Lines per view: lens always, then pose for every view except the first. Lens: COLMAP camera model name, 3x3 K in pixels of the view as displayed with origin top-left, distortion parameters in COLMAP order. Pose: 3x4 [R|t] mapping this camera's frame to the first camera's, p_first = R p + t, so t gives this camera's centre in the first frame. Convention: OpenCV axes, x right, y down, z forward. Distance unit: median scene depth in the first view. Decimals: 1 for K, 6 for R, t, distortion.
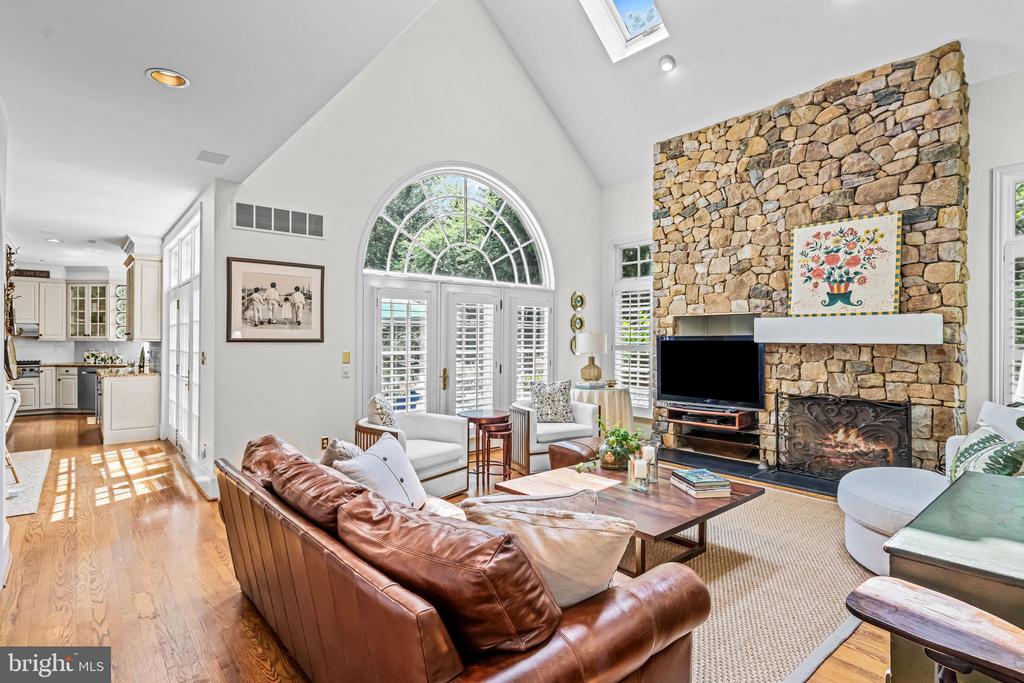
lens RADIAL K [[503.7, 0, 510.9], [0, 503.7, 340.5], [0, 0, 1]] dist [-0.000952, -0.000473]
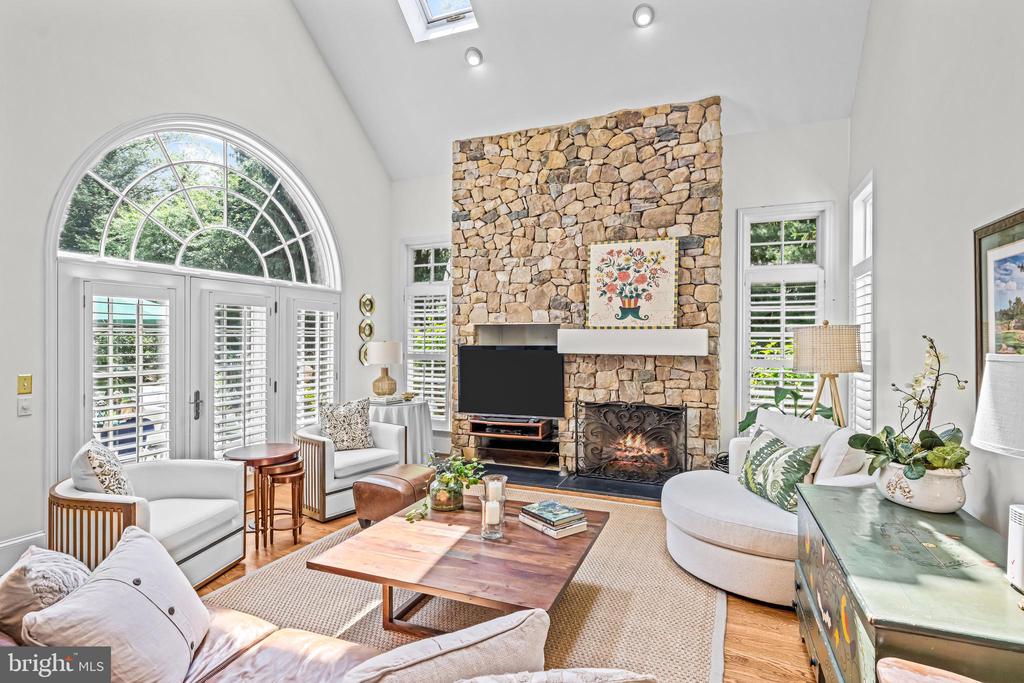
lens RADIAL K [[503.7, 0, 511.4], [0, 503.7, 343.7], [0, 0, 1]] dist [-0.000952, -0.000473]
pose [[0.890998, -0.004724, 0.453982, -0.061145], [0.001538, 0.999972, 0.007387, -0.022841], [-0.454004, -0.005884, 0.890980, 0.135531]]
